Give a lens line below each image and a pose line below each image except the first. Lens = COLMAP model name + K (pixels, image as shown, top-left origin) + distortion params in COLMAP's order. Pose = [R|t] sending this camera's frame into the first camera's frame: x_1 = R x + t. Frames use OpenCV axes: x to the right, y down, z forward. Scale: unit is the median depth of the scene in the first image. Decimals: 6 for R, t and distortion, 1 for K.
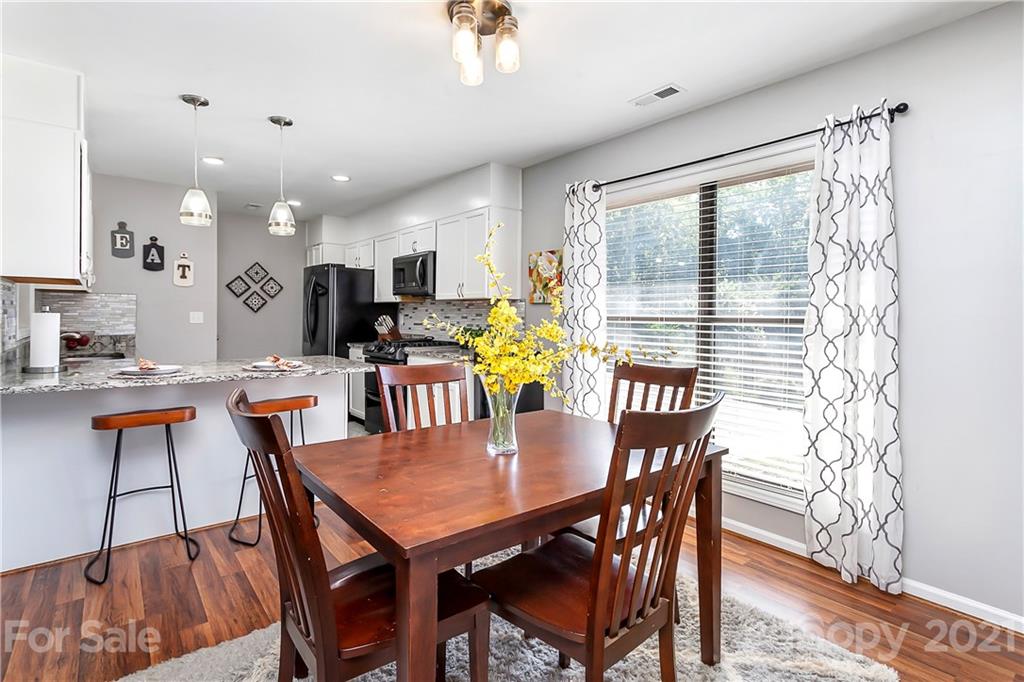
lens RADIAL K [[497.6, 0, 508.3], [0, 497.6, 318.5], [0, 0, 1]] dist [0.002887, 0.000500]
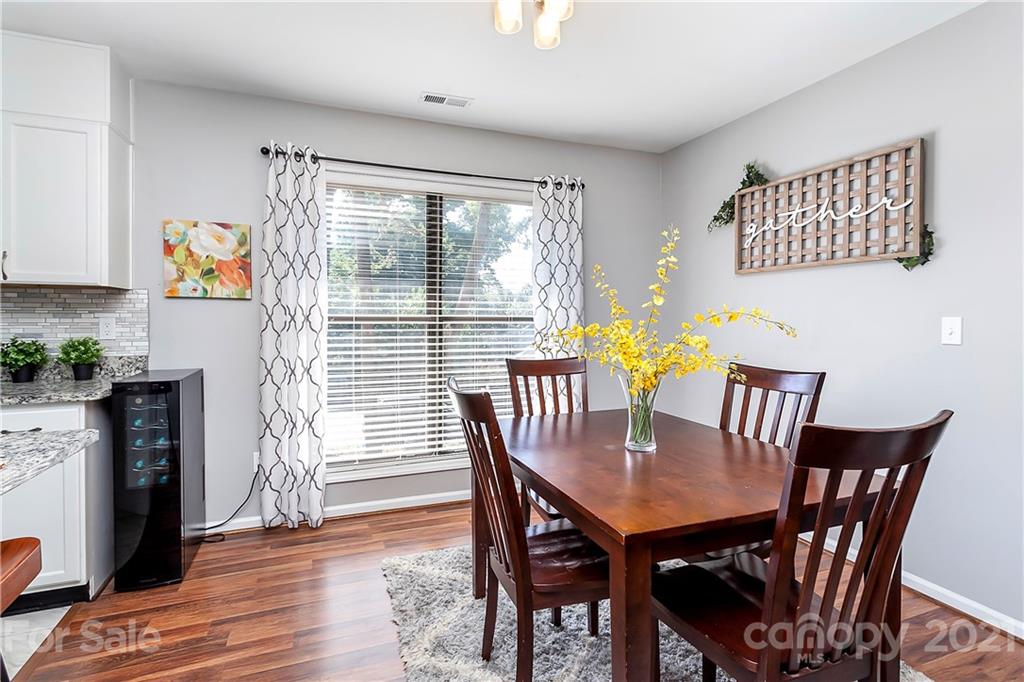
lens RADIAL K [[509.0, 0, 512.8], [0, 509.0, 316.5], [0, 0, 1]] dist [0.000137, -0.000211]
pose [[0.297472, -0.007146, 0.954704, -0.385869], [0.006341, 0.999965, 0.005509, -0.005011], [-0.954709, 0.004415, 0.297507, 0.321408]]
